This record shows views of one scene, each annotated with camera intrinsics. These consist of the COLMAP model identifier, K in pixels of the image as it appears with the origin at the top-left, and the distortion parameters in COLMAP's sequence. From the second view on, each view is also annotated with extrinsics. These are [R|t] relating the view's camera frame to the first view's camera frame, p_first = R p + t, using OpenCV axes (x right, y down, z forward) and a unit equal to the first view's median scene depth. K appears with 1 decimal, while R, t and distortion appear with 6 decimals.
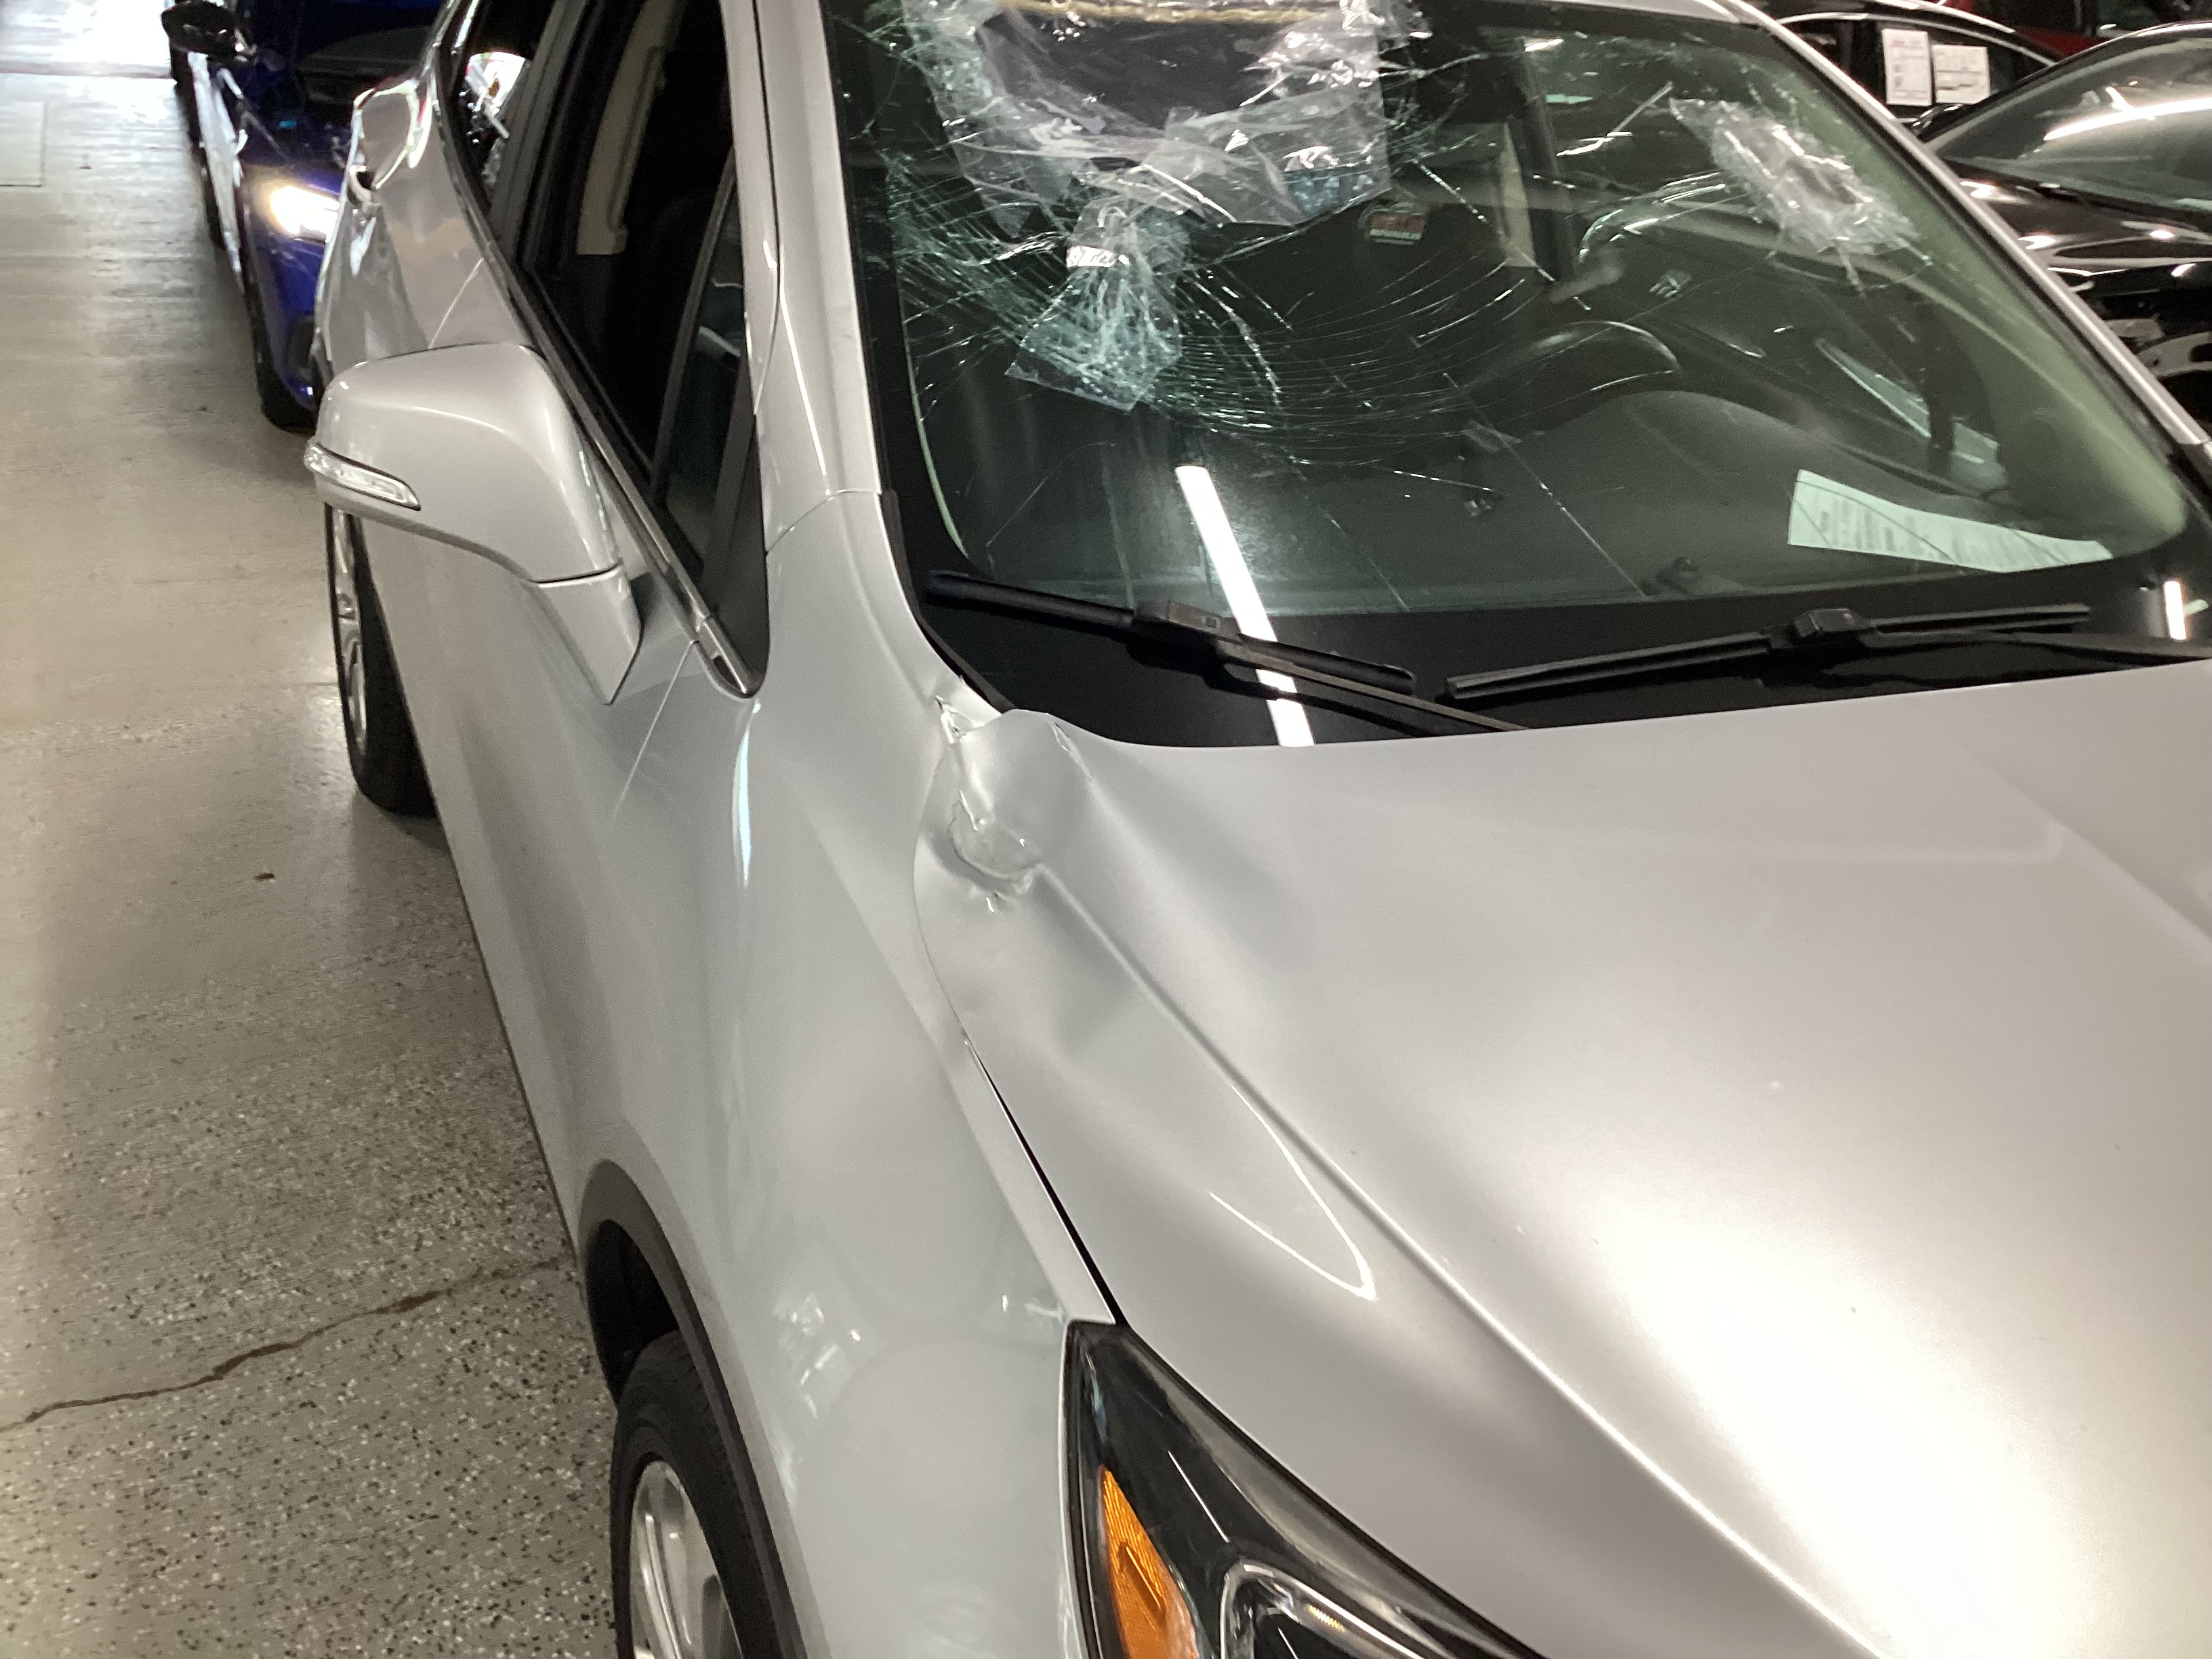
lens RADIAL K [[2018.1, 0, 1110.7], [0, 2018.1, 839.1], [0, 0, 1]] dist [0.080422, -0.131237]
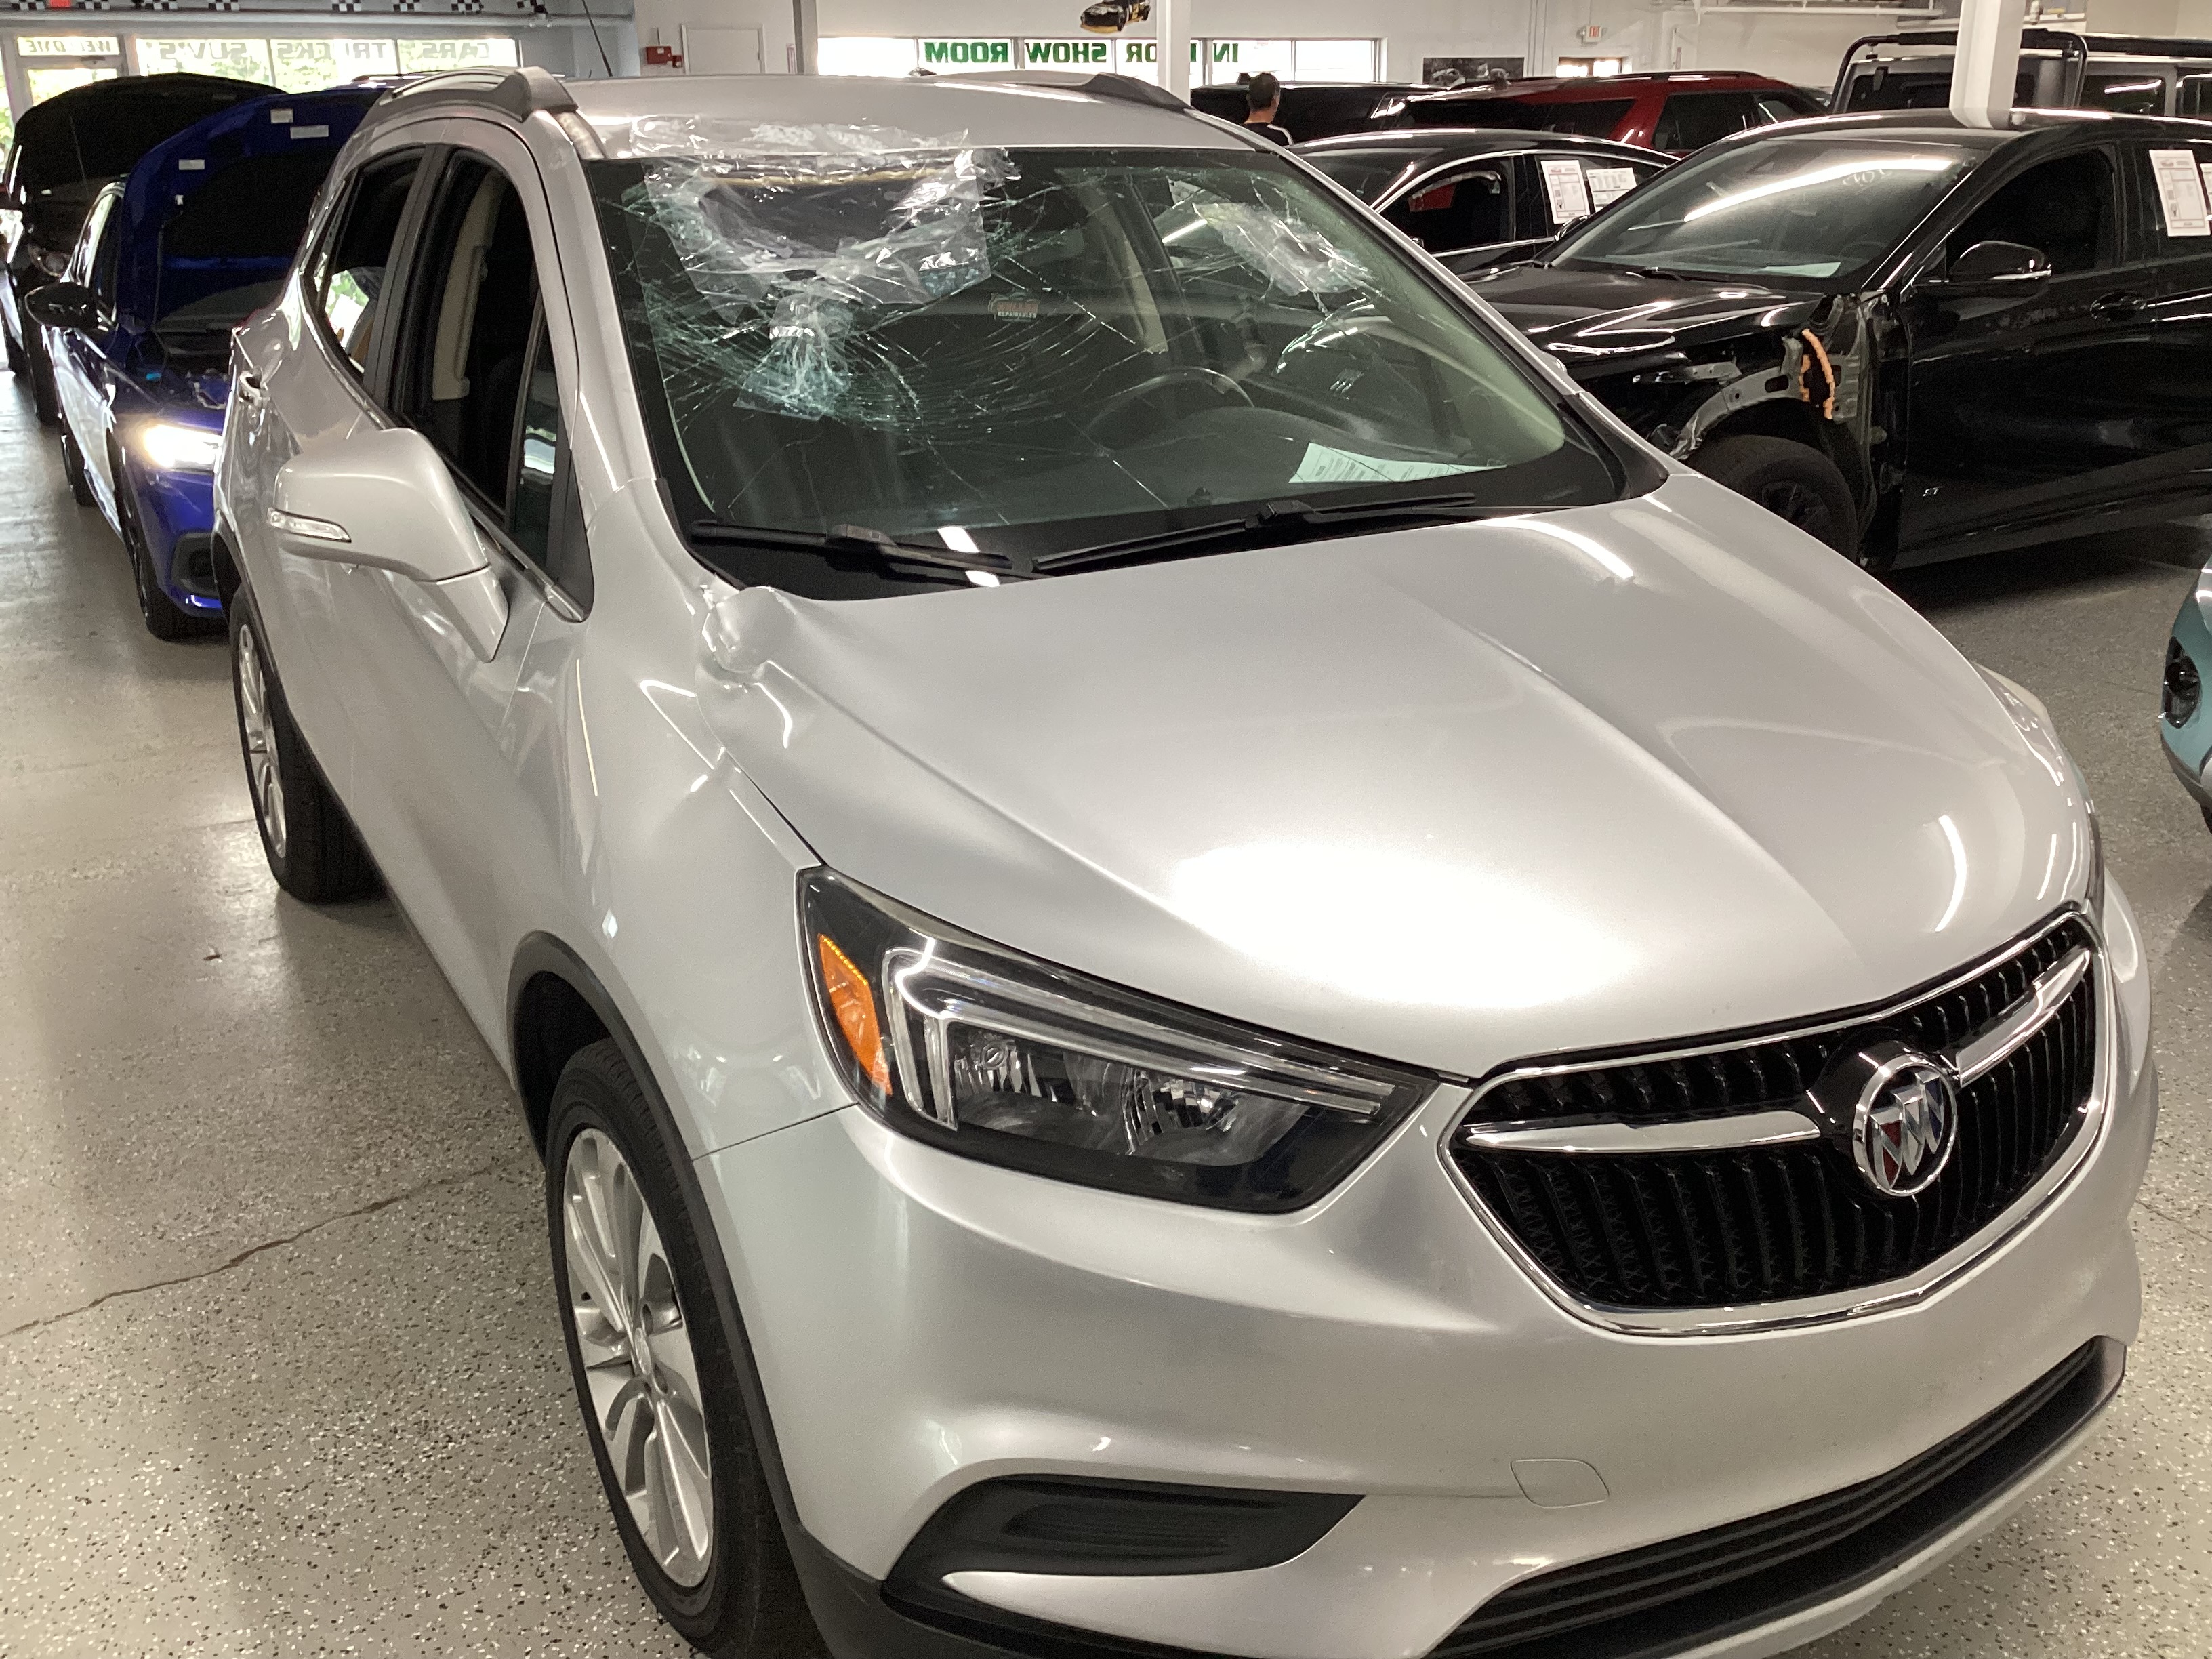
lens RADIAL K [[2018.1, 0, 1085.1], [0, 2018.1, 823.6], [0, 0, 1]] dist [0.080422, -0.131237]
pose [[0.991668, -0.117297, 0.053257, 0.072809], [0.121918, 0.988085, -0.093937, 0.202771], [-0.041604, 0.099647, 0.994153, -0.395236]]
